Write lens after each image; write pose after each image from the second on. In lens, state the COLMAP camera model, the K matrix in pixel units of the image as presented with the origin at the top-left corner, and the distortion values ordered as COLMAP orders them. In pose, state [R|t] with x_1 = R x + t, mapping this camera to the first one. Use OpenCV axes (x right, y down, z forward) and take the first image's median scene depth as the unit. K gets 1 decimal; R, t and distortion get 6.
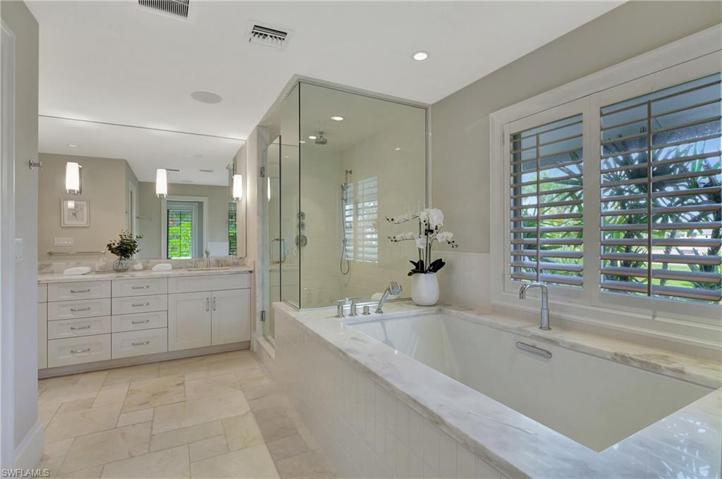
lens RADIAL K [[349.5, 0, 361.4], [0, 349.5, 238.0], [0, 0, 1]] dist [-0.004633, -0.000652]
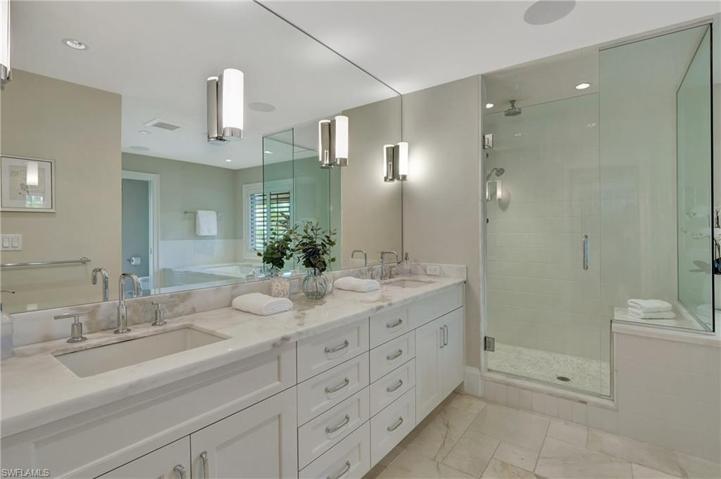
lens RADIAL K [[349.0, 0, 359.2], [0, 349.0, 237.3], [0, 0, 1]] dist [-0.004633, -0.000652]
pose [[0.906424, -0.005985, 0.422326, -0.743327], [0.002553, 0.999959, 0.008693, 0.000832], [-0.422360, -0.006802, 0.906402, 0.427952]]
